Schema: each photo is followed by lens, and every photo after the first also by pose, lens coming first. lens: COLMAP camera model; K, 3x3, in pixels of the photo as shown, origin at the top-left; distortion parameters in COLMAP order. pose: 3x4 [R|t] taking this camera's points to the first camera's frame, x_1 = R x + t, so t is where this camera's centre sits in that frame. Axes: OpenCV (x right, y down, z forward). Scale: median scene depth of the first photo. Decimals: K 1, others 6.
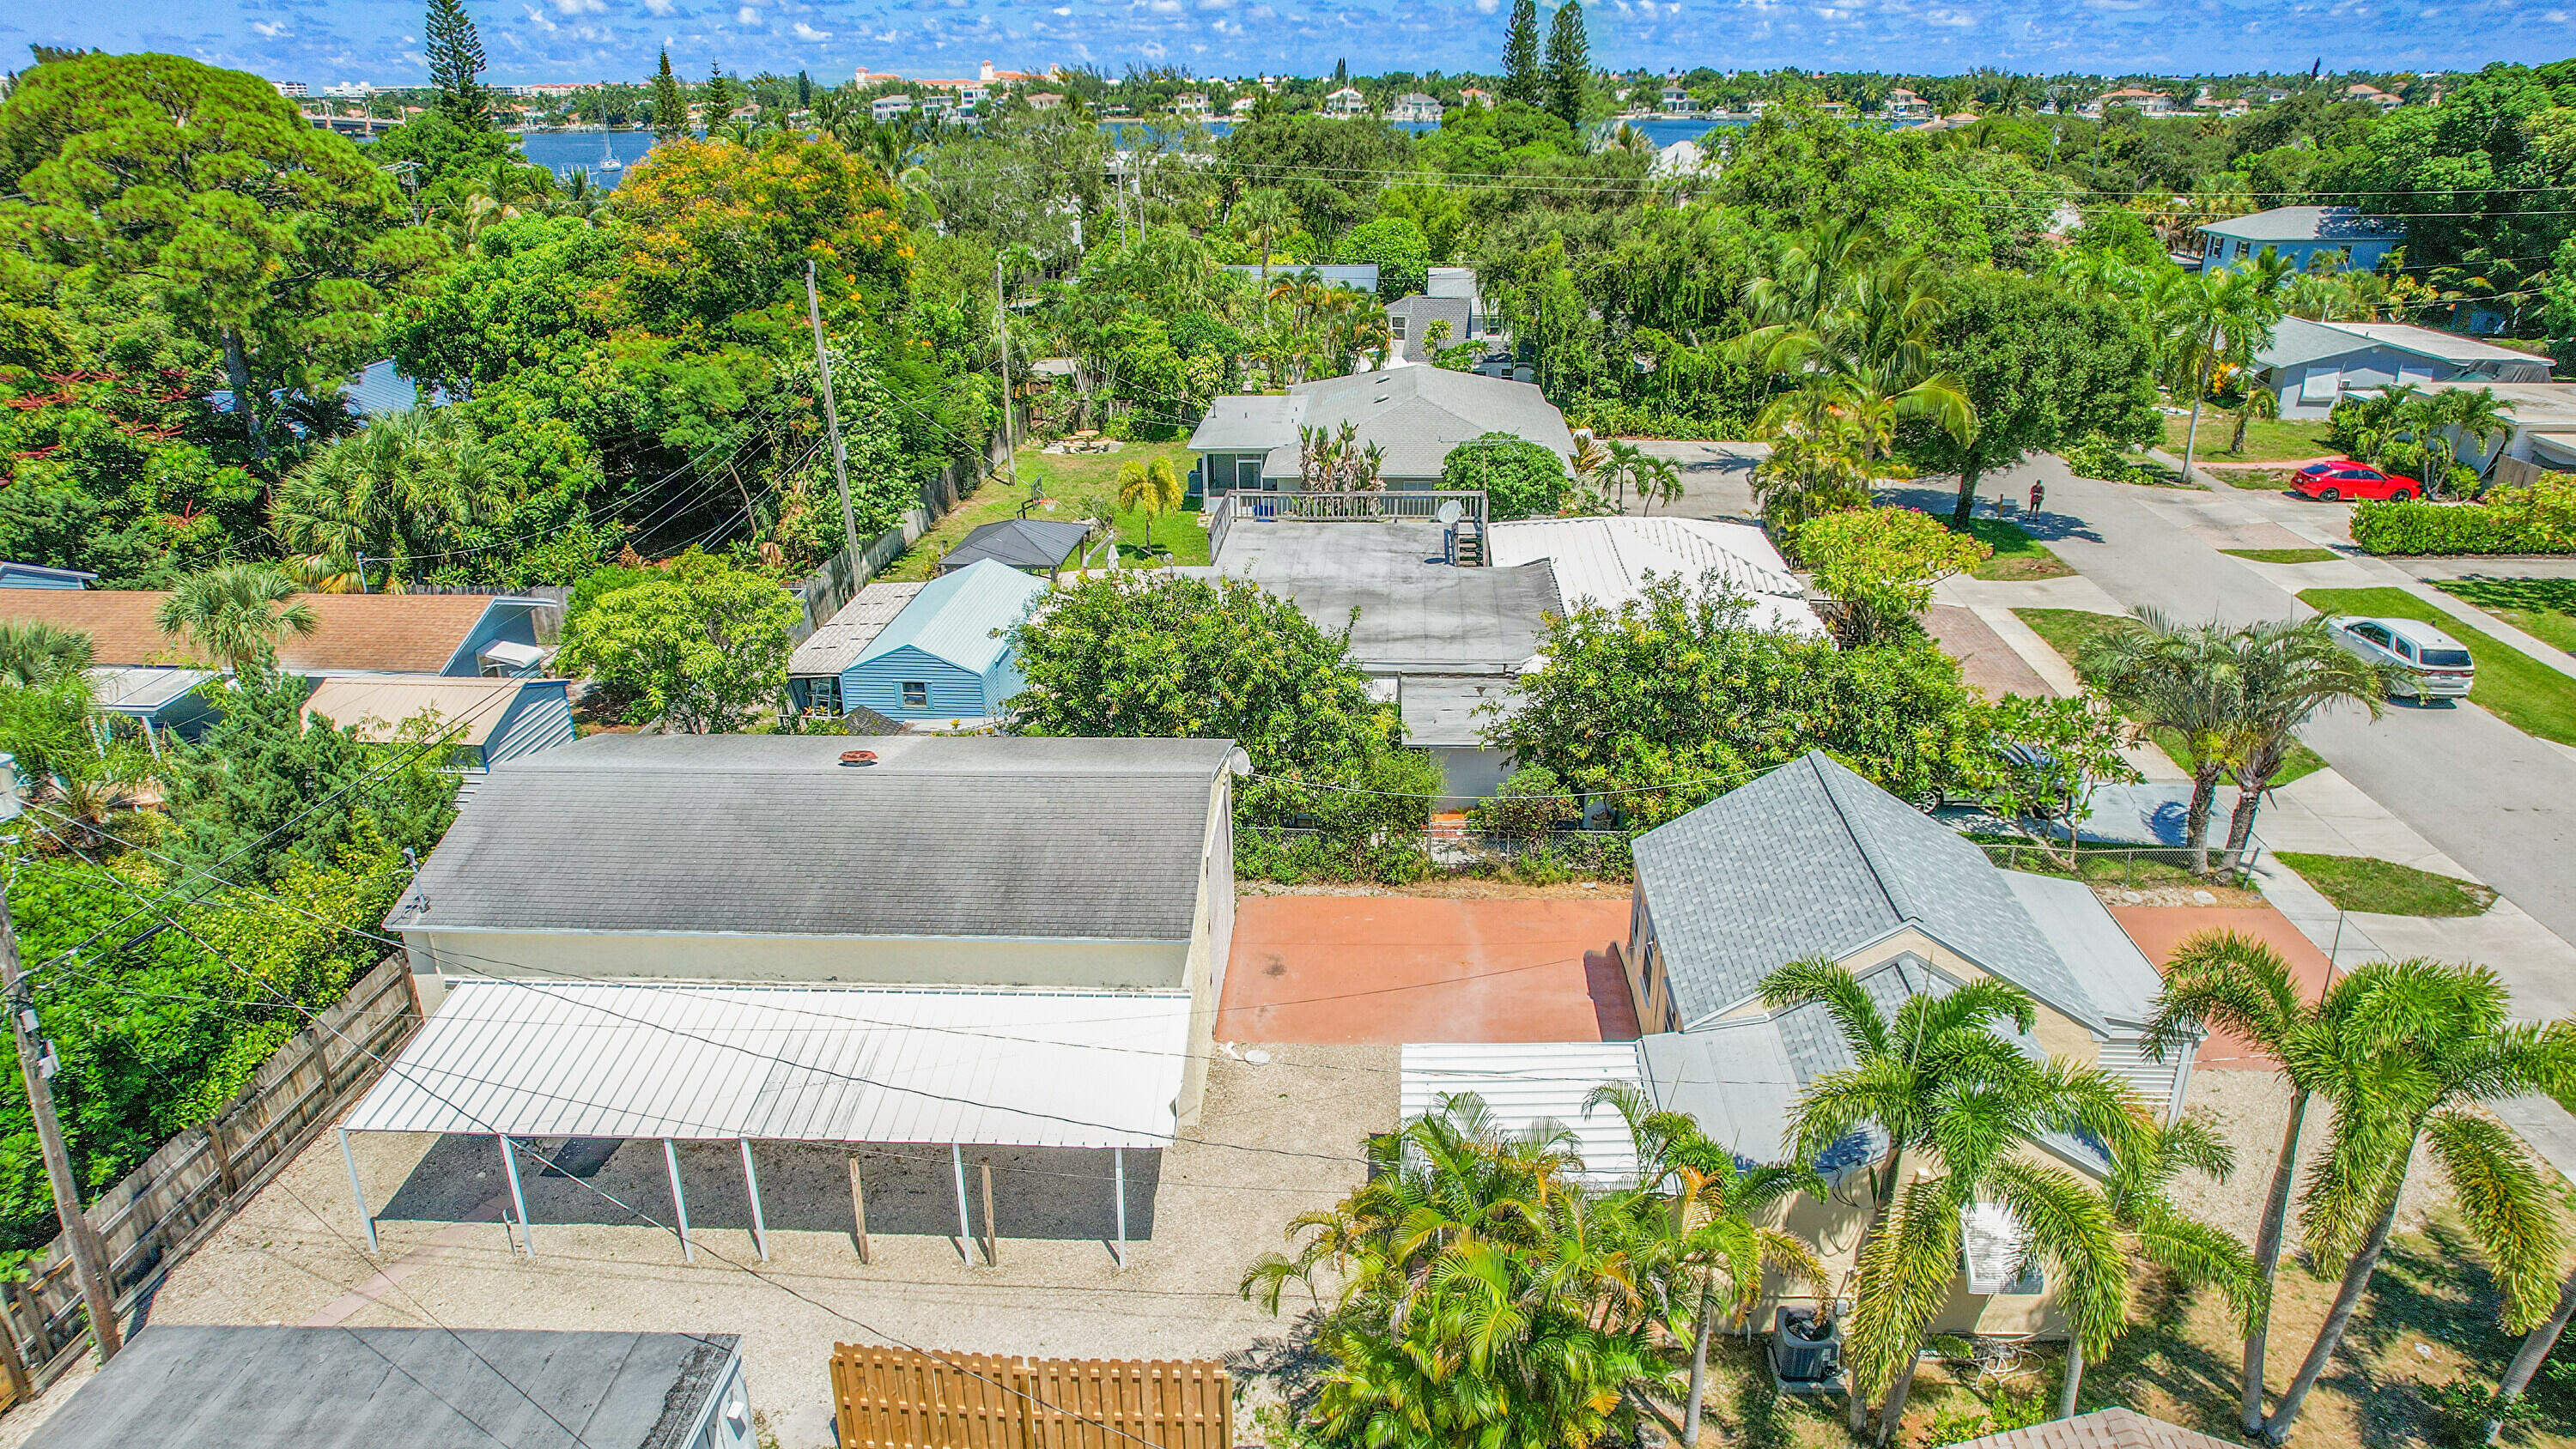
lens RADIAL K [[1642.2, 0, 1306.9], [0, 1642.2, 720.0], [0, 0, 1]] dist [-0.084201, 0.085628]
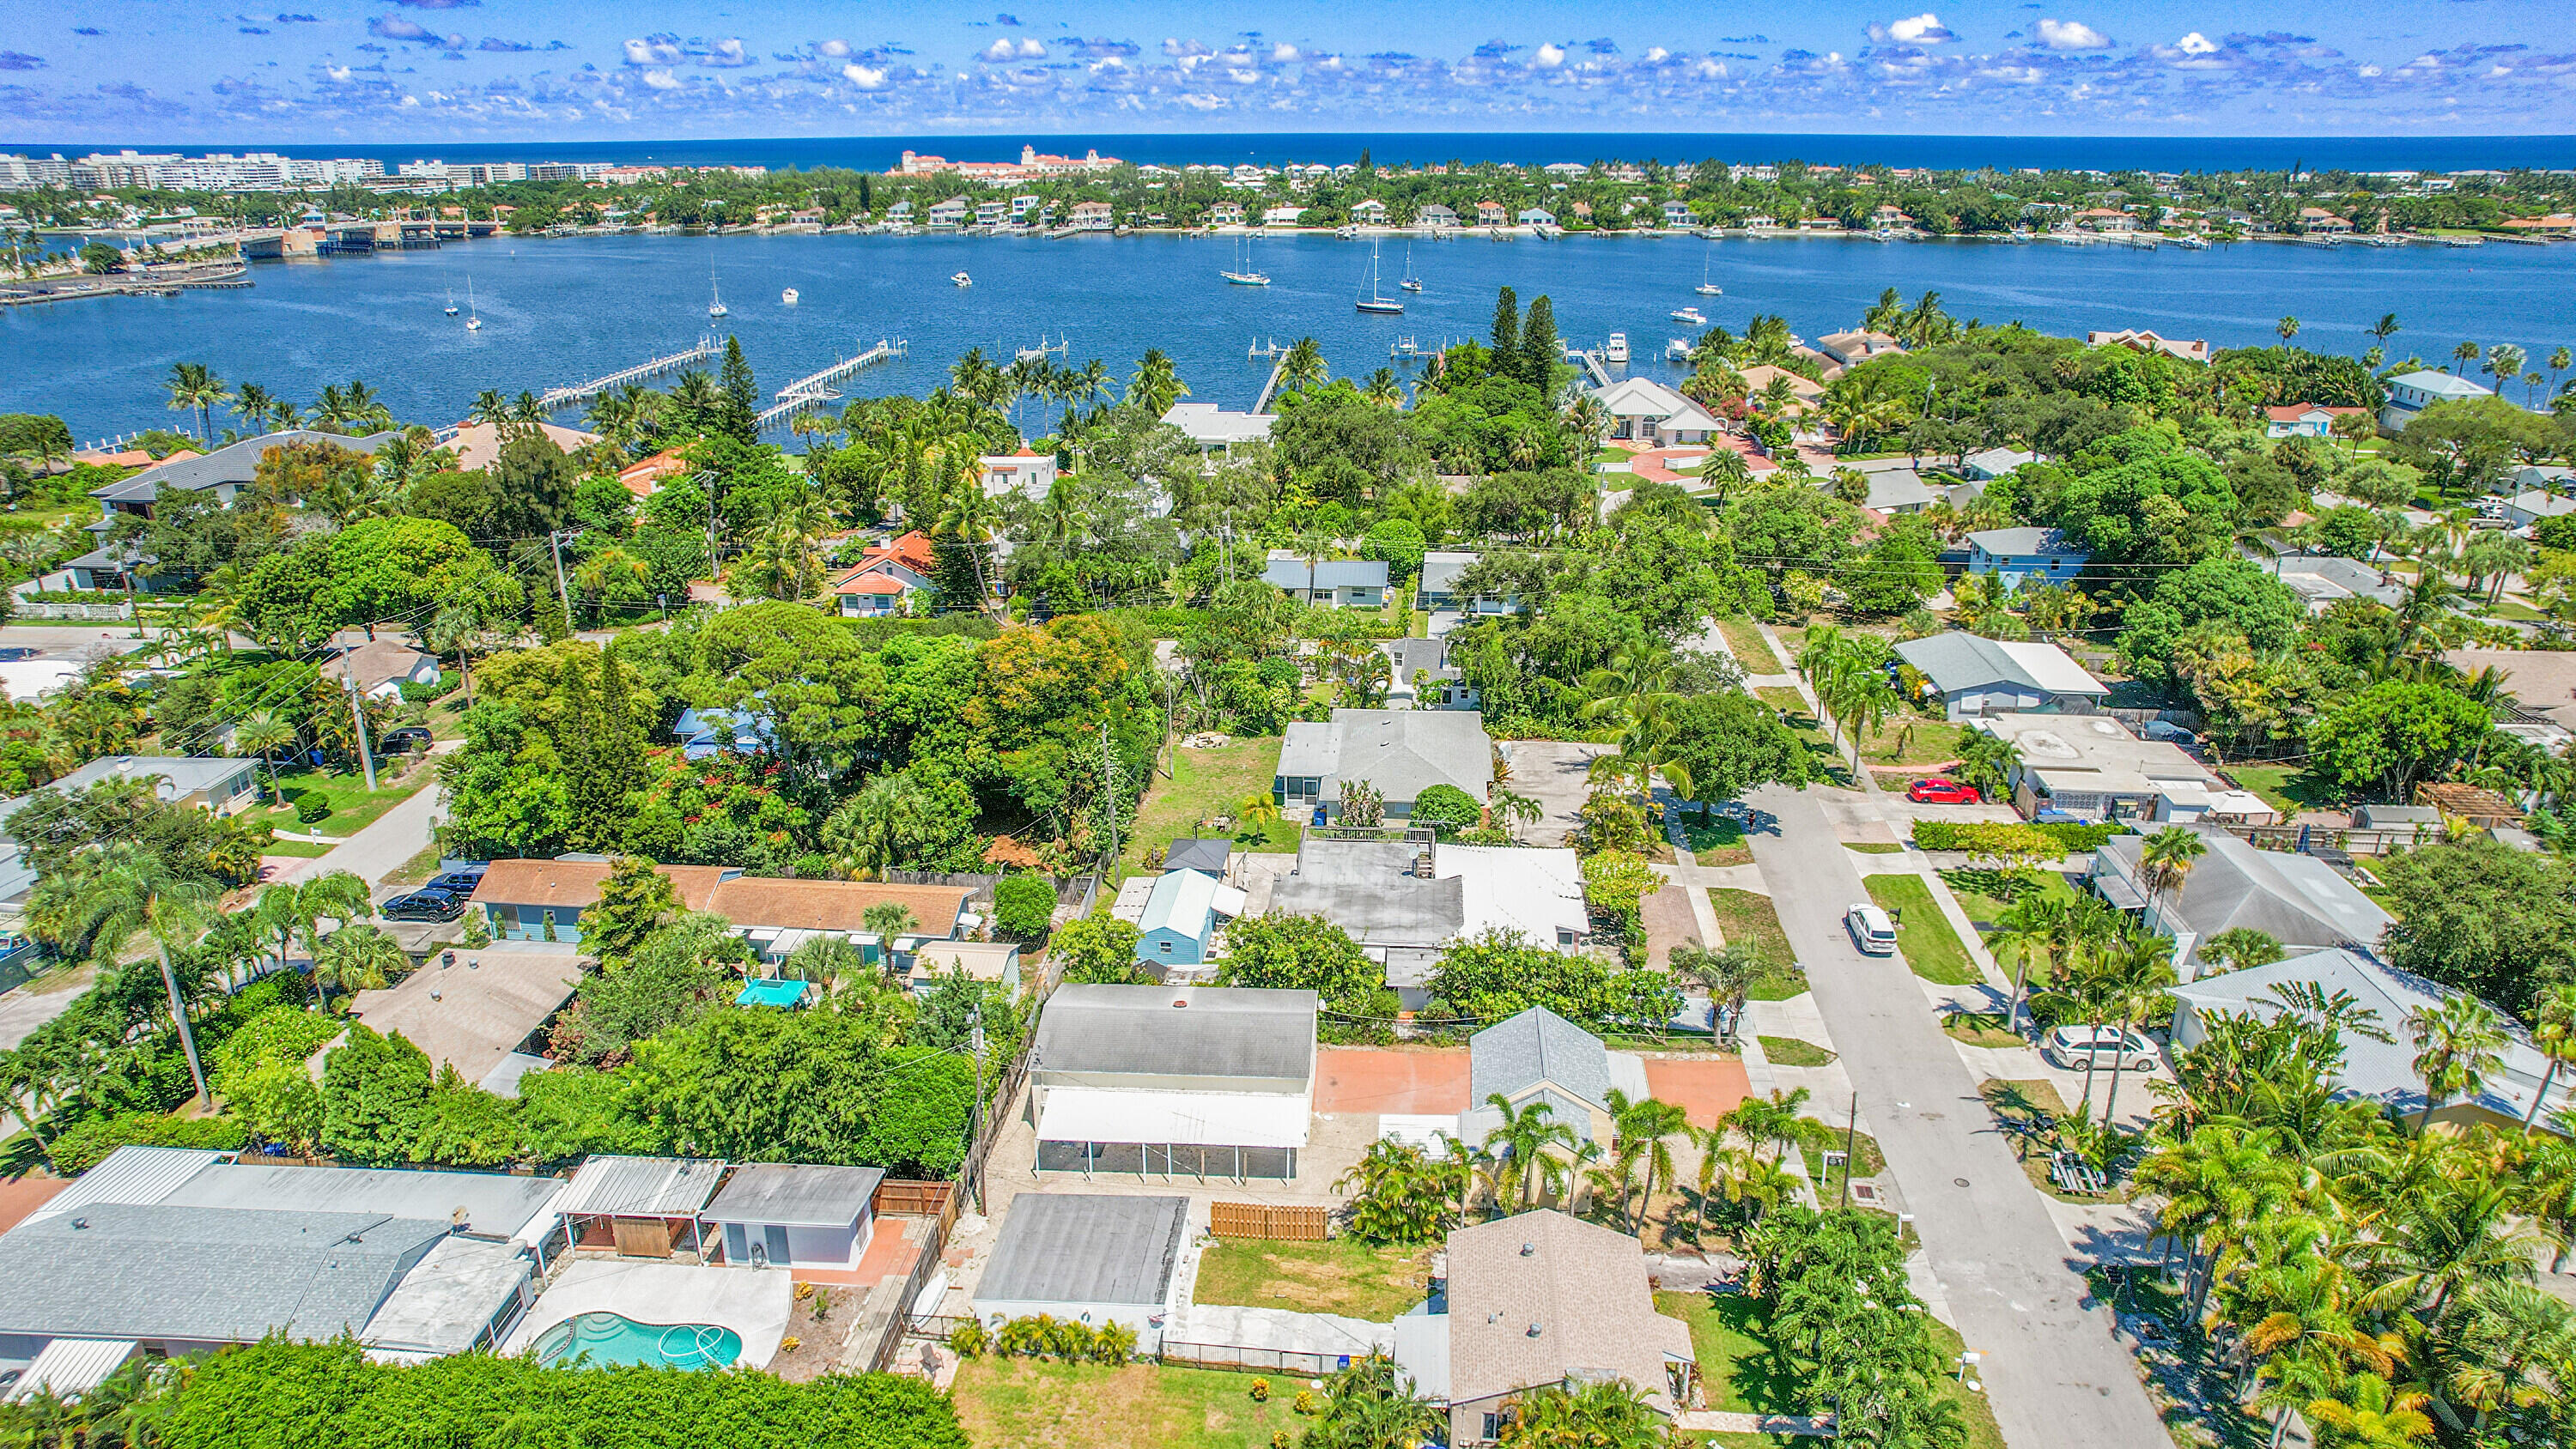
lens RADIAL K [[1639.2, 0, 1321.1], [0, 1639.2, 722.2], [0, 0, 1]] dist [-0.064259, 0.064027]
pose [[0.999909, 0.013367, -0.001569, -0.032762], [-0.013404, 0.999573, -0.025973, -0.267294], [0.001221, 0.025992, 0.999661, -1.216672]]
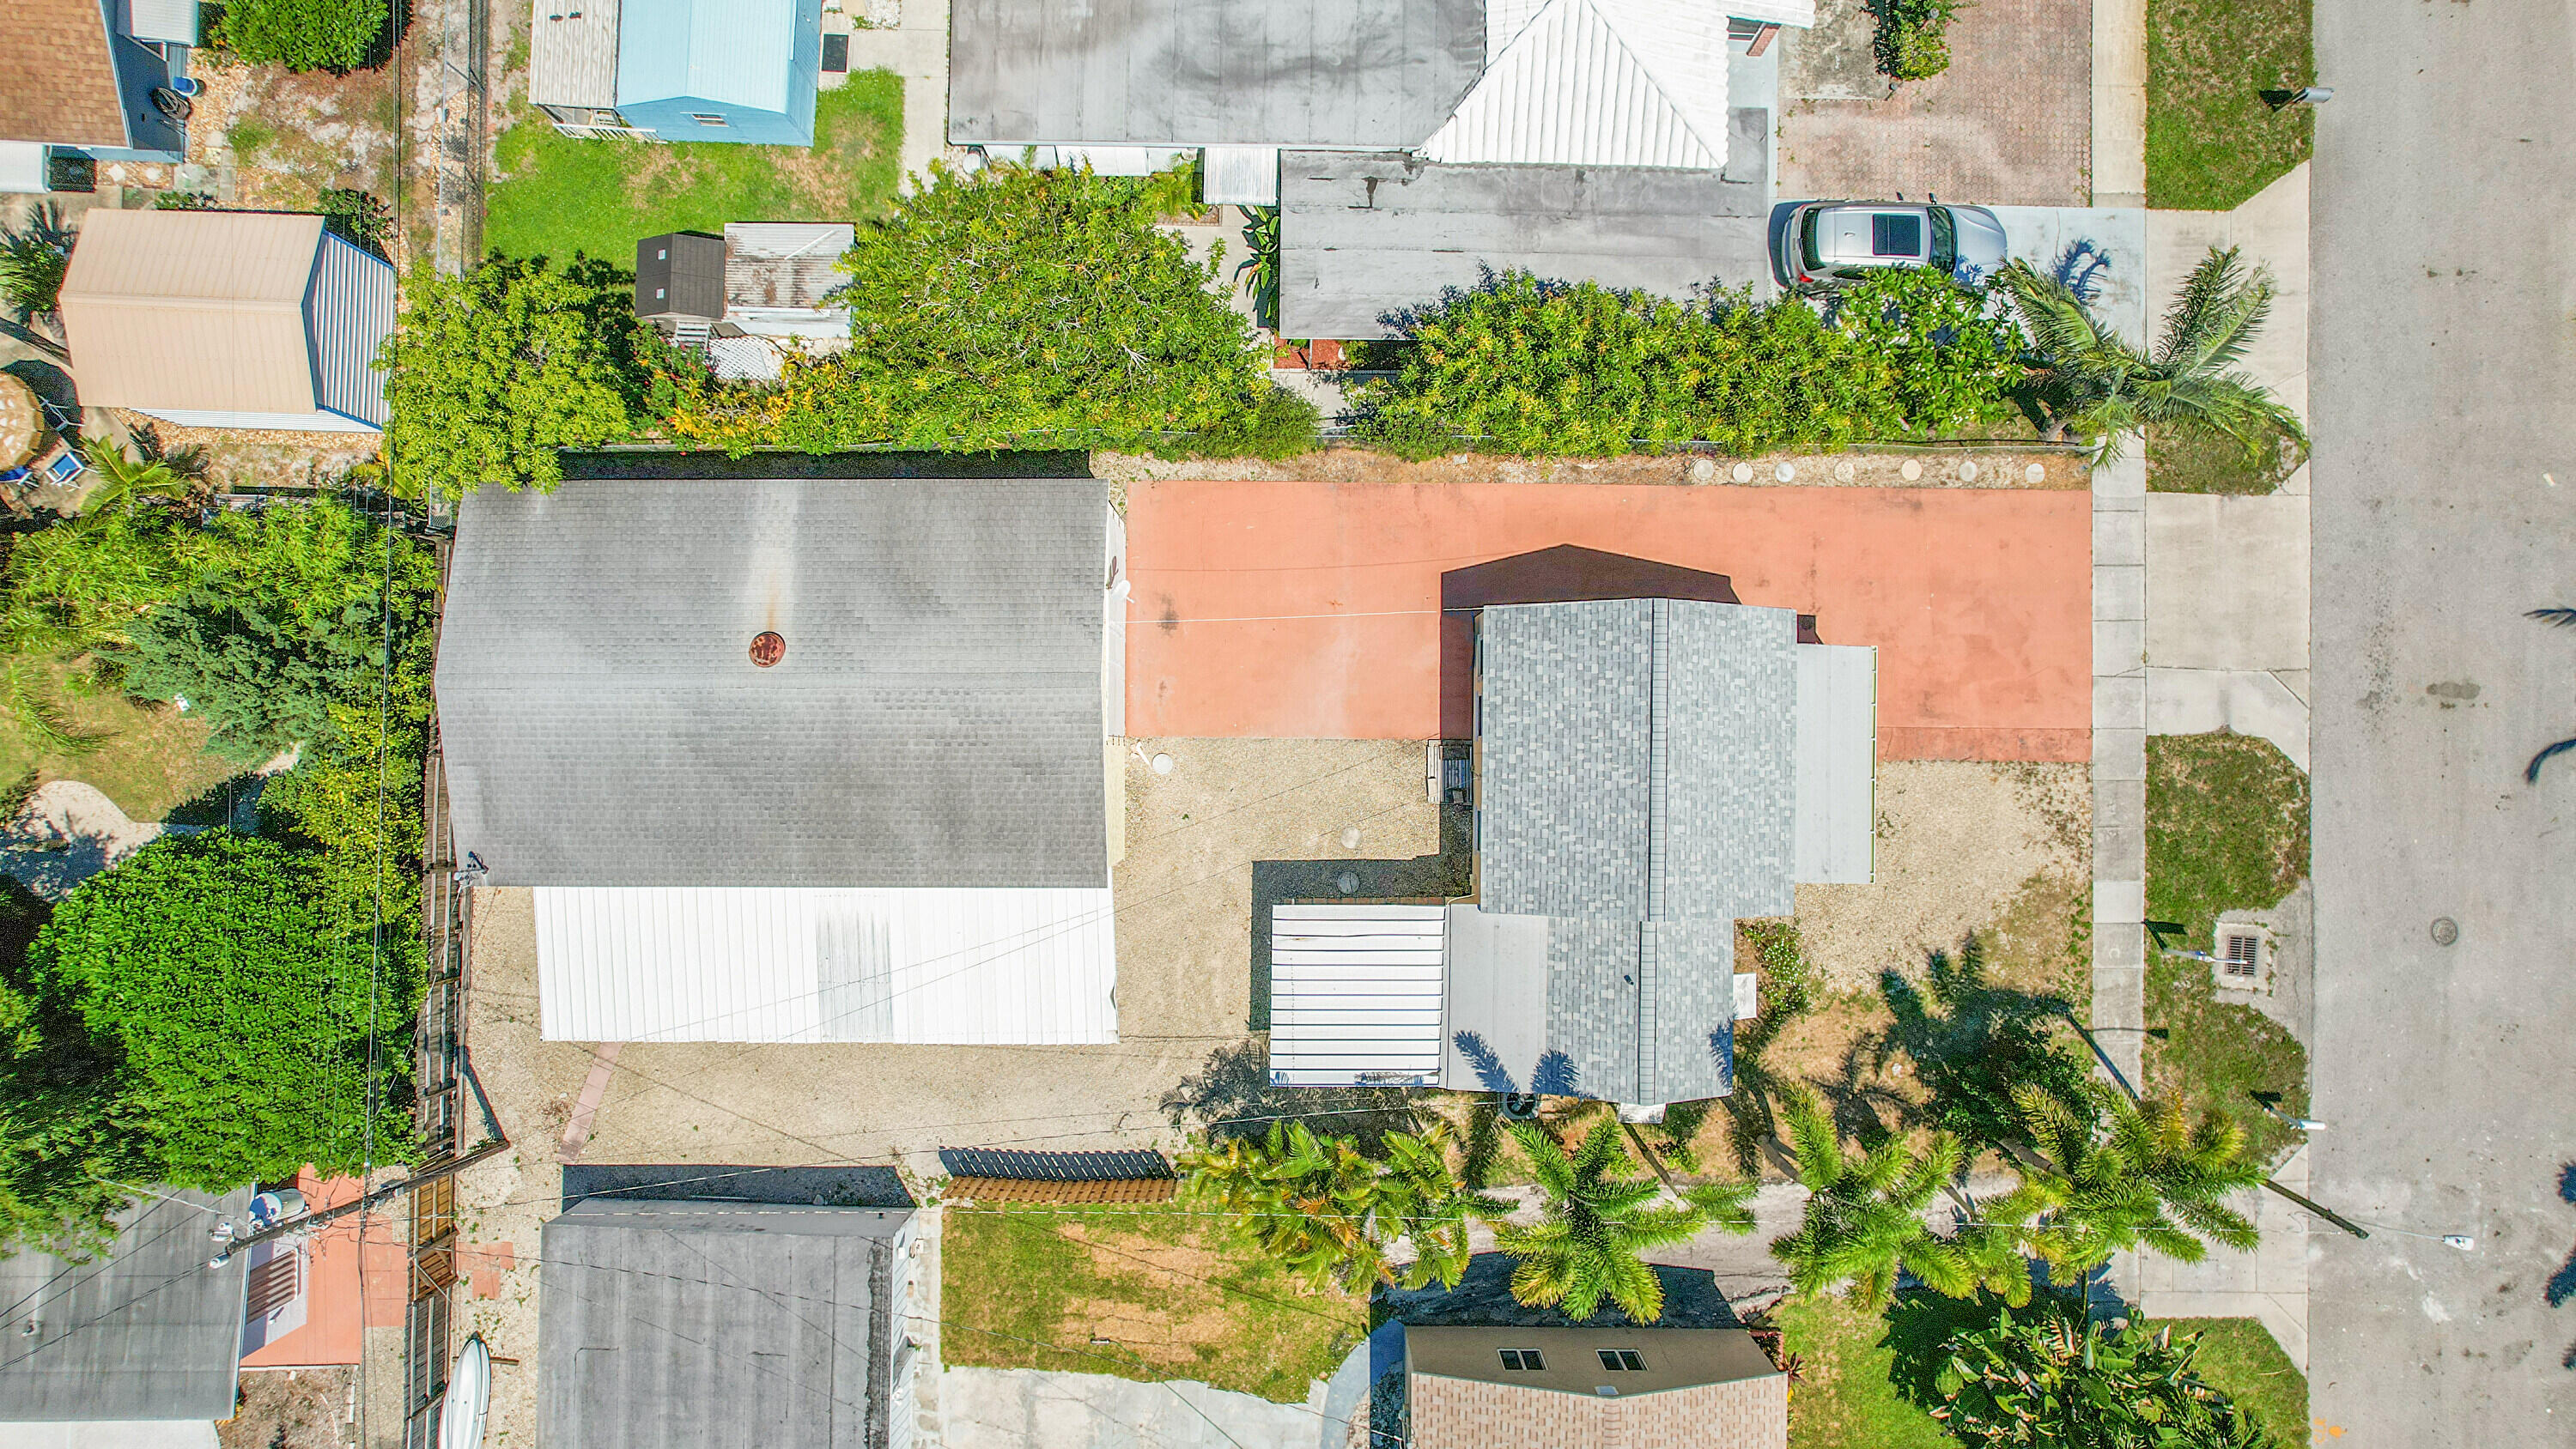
lens RADIAL K [[1642.2, 0, 1306.9], [0, 1642.2, 720.0], [0, 0, 1]] dist [-0.084201, 0.085628]
pose [[0.999028, -0.040585, 0.017219, 0.041994], [-0.000348, 0.383299, 0.923624, -0.678355], [-0.044086, -0.922732, 0.382912, 0.383064]]
